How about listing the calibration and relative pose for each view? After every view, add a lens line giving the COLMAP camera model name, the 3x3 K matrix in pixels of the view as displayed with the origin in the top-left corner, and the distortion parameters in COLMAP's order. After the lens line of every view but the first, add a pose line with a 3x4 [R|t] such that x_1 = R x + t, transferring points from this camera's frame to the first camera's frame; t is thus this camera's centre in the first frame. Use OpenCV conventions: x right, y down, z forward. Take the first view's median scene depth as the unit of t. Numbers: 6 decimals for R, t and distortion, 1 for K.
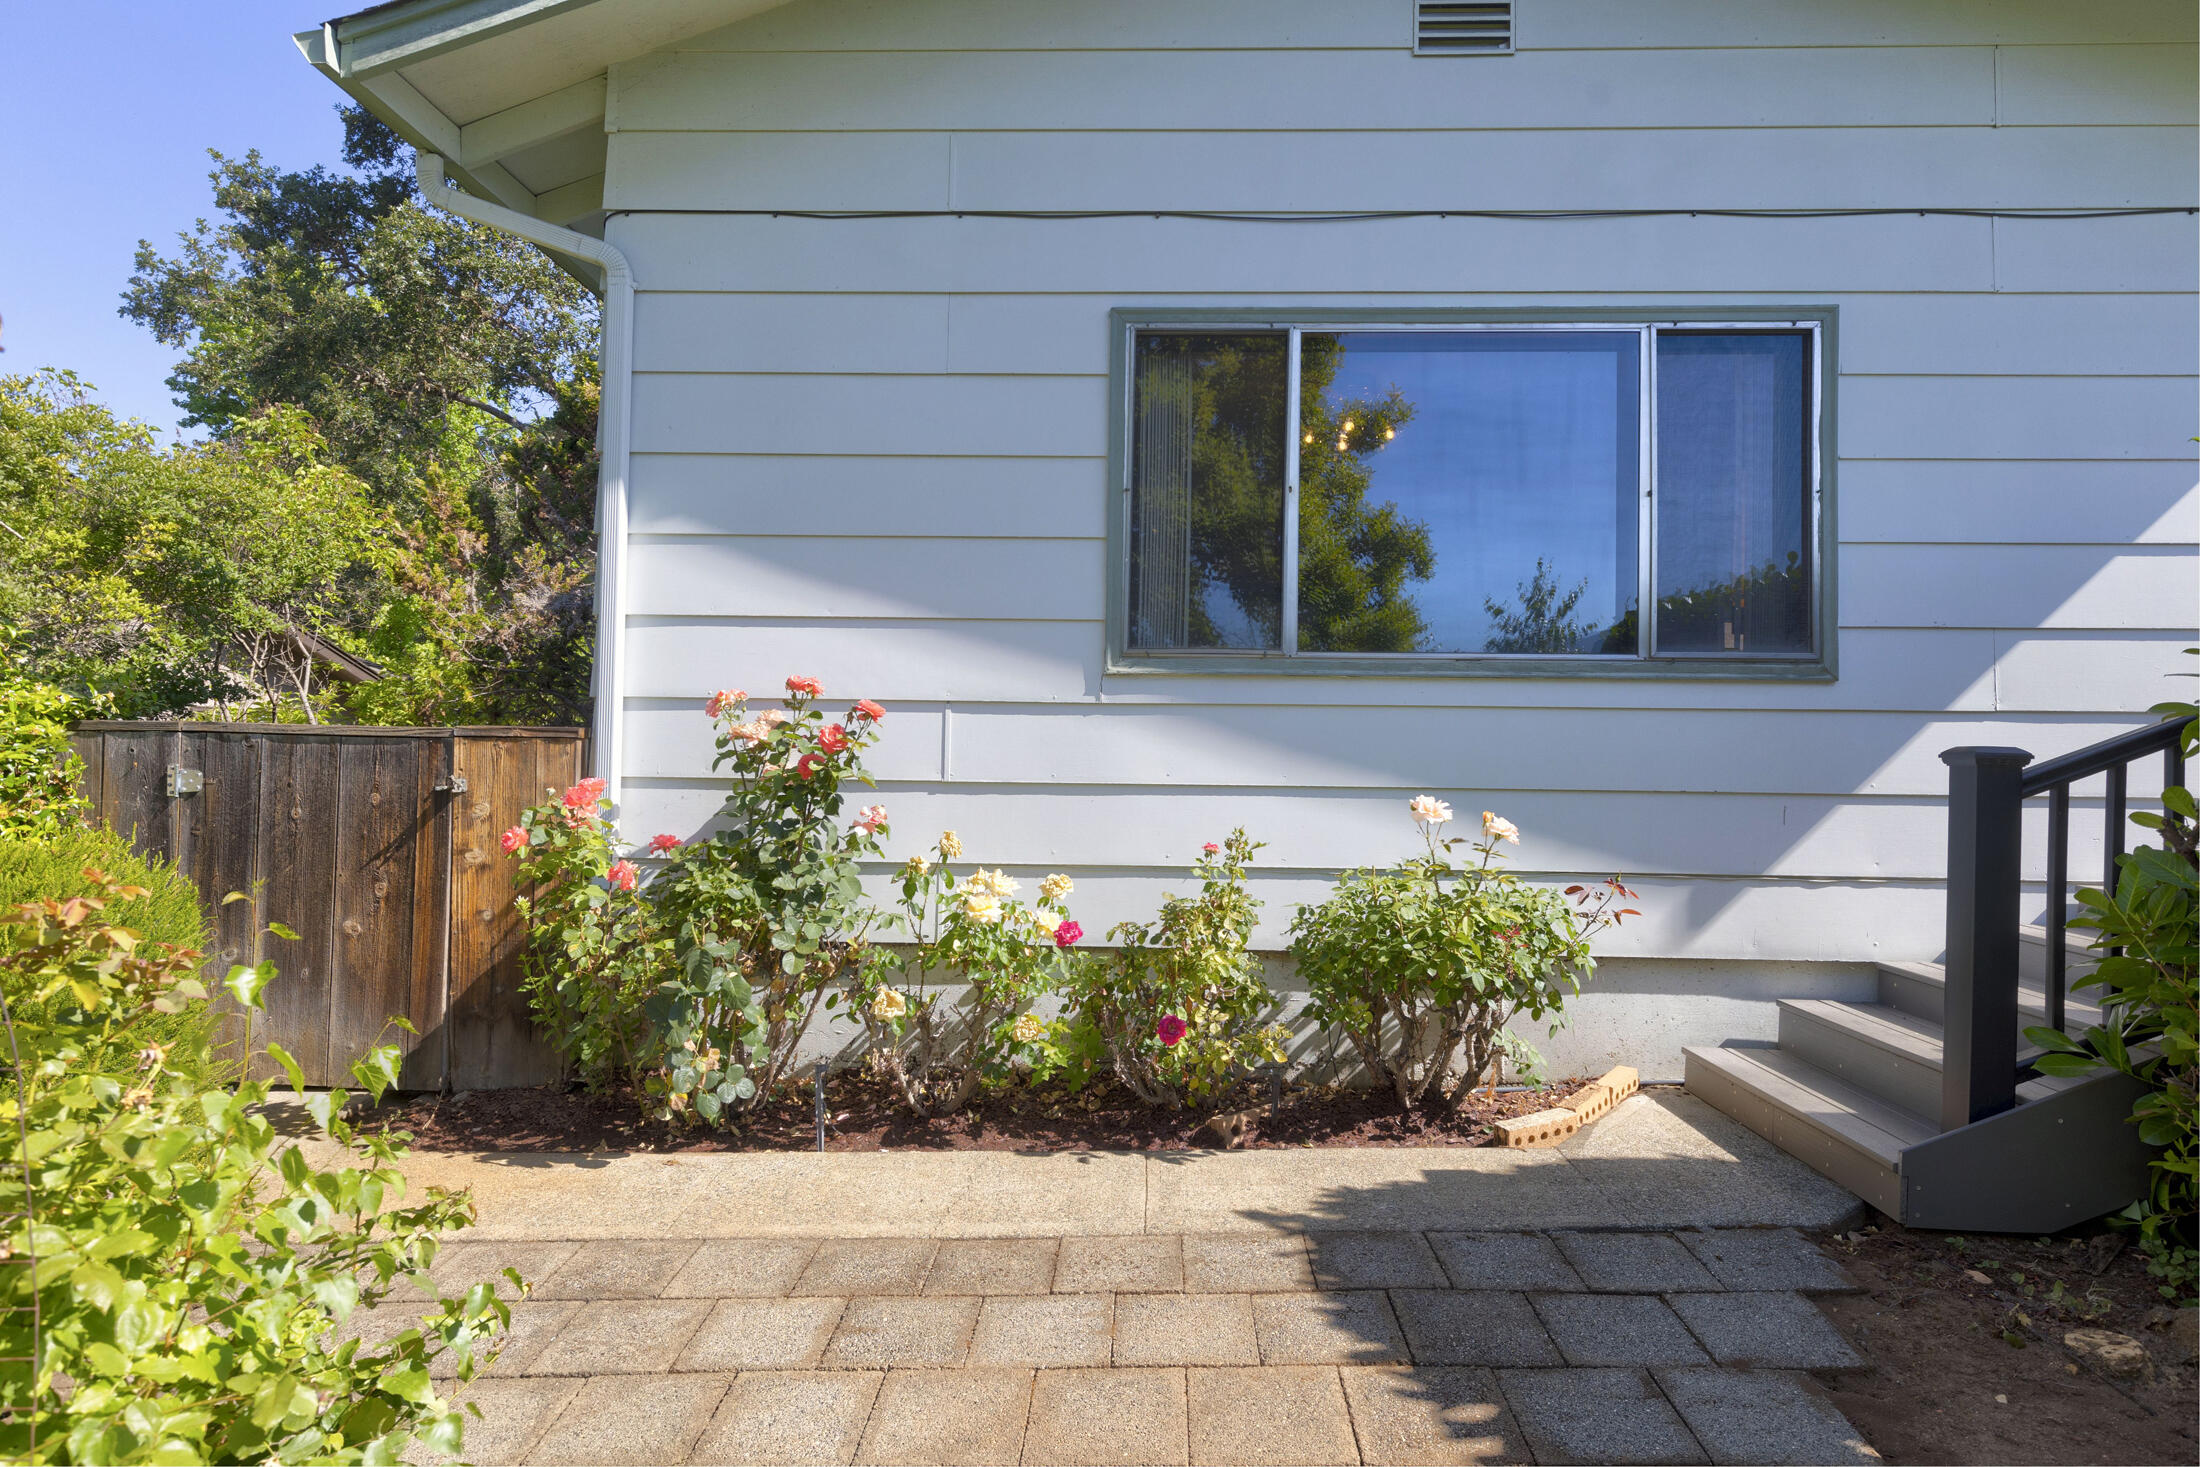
lens RADIAL K [[1253.6, 0, 1107.8], [0, 1253.6, 735.5], [0, 0, 1]] dist [-0.001557, -0.000235]
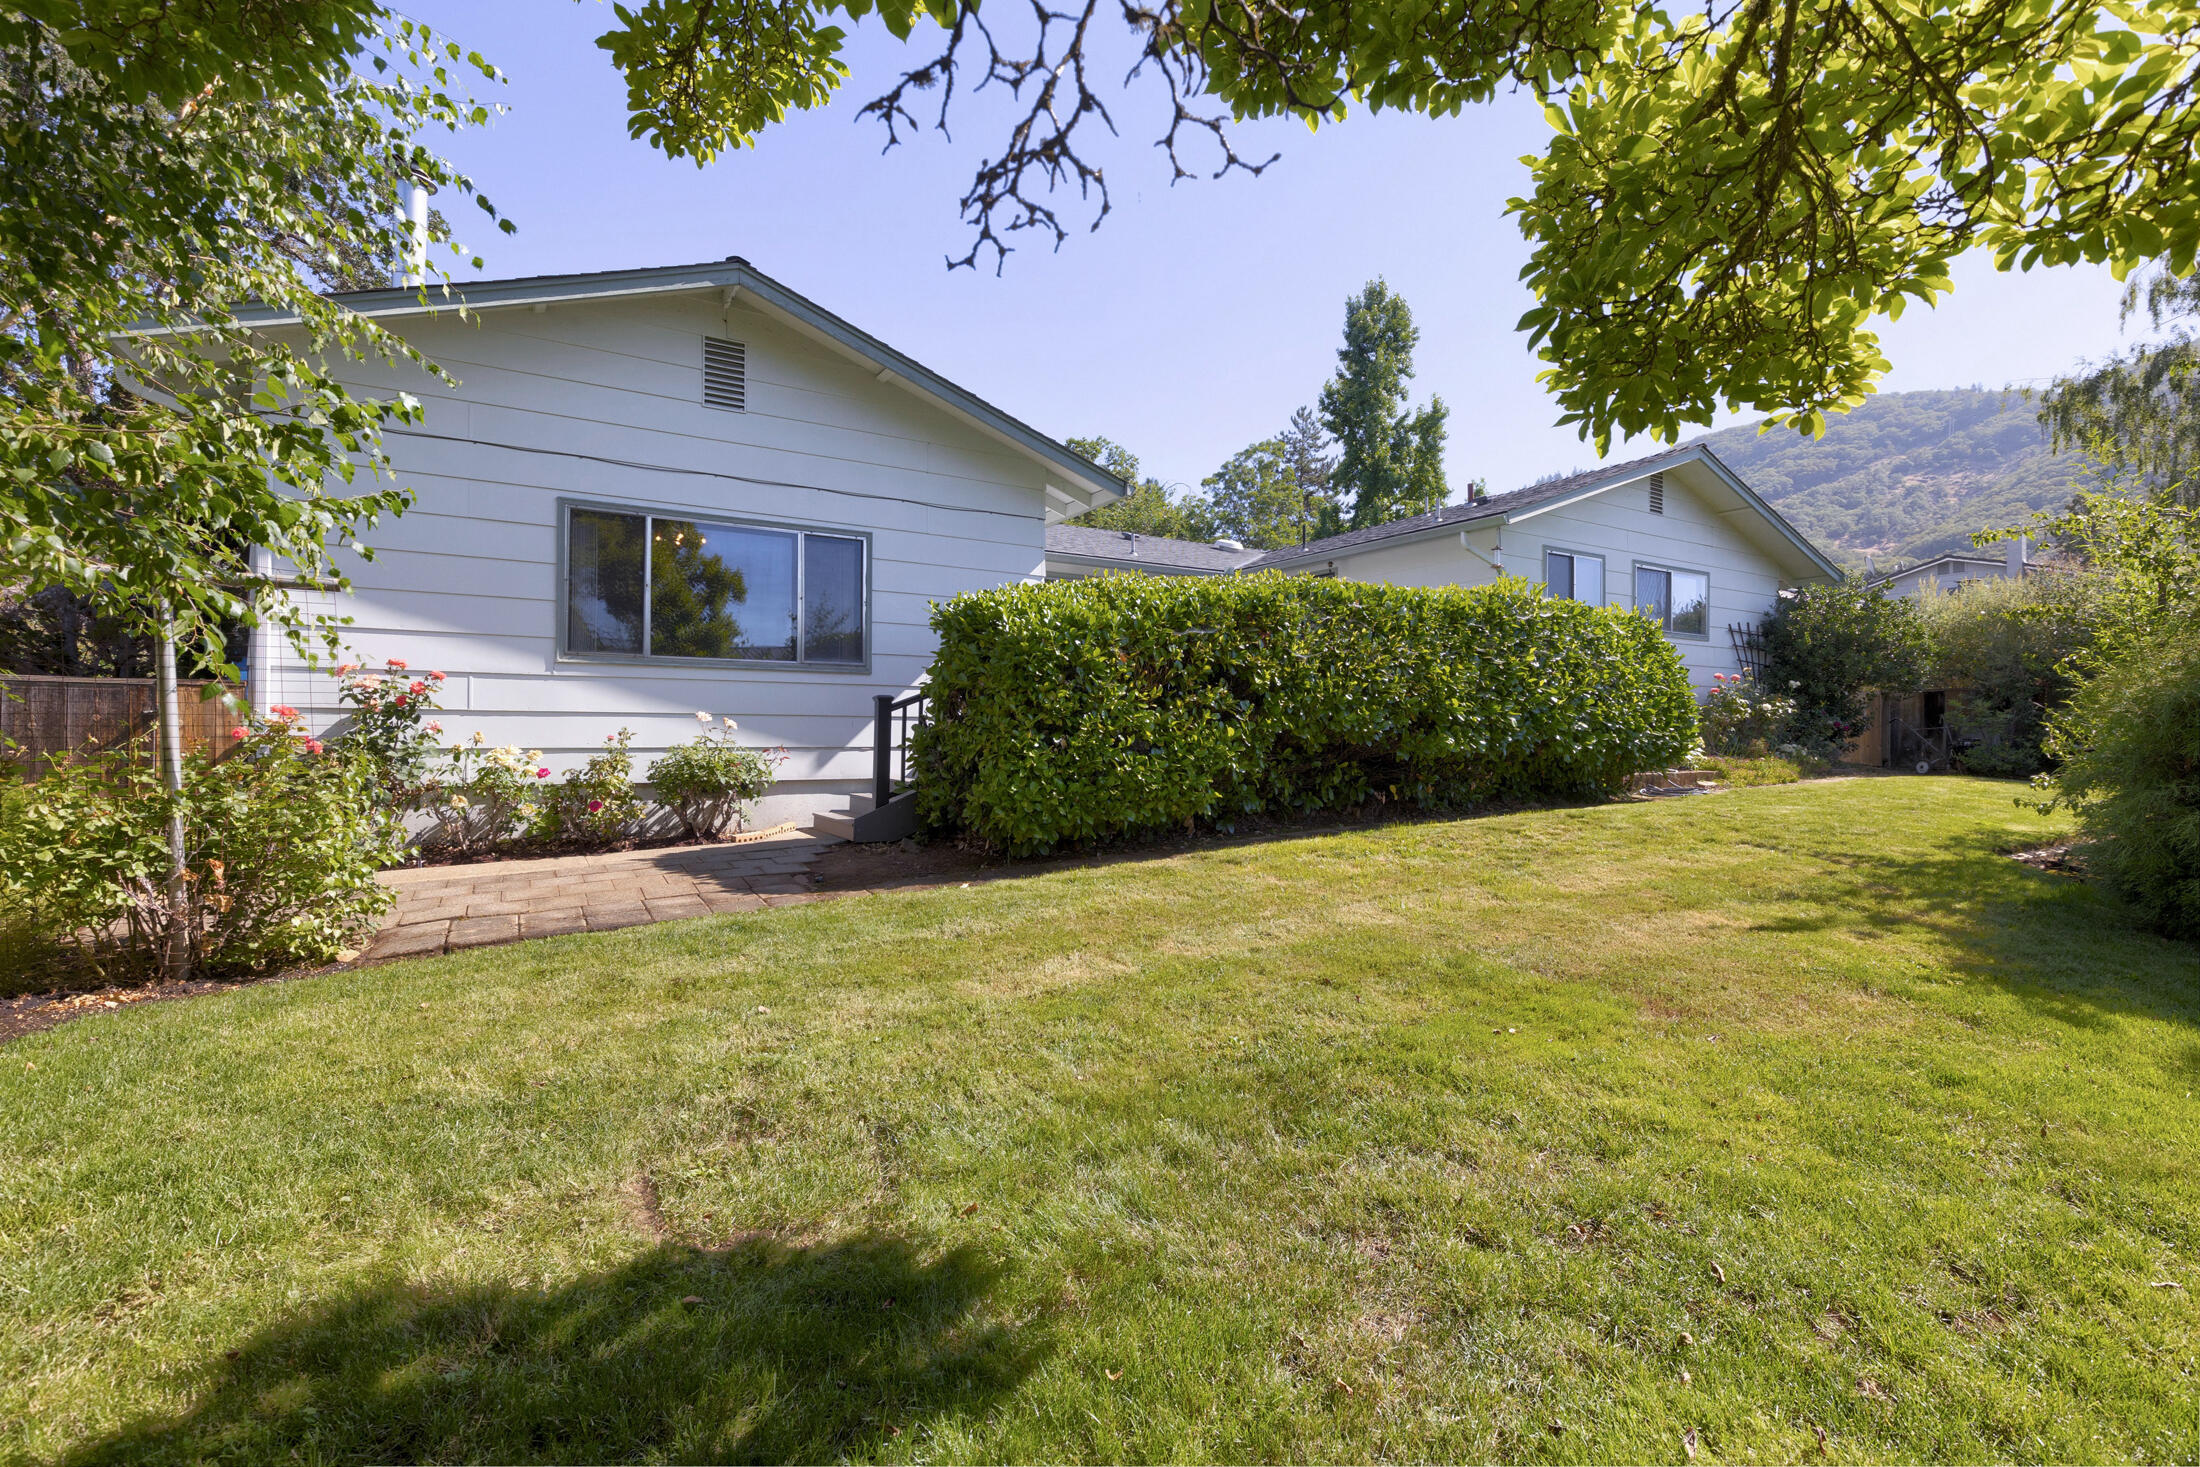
lens RADIAL K [[1006.0, 0, 1111.9], [0, 1006.0, 734.1], [0, 0, 1]] dist [0.011146, -0.001252]
pose [[0.840351, -0.007543, 0.541990, -0.152269], [-0.006005, 0.999712, 0.023225, 0.032882], [-0.542009, -0.022772, 0.840064, -1.094096]]
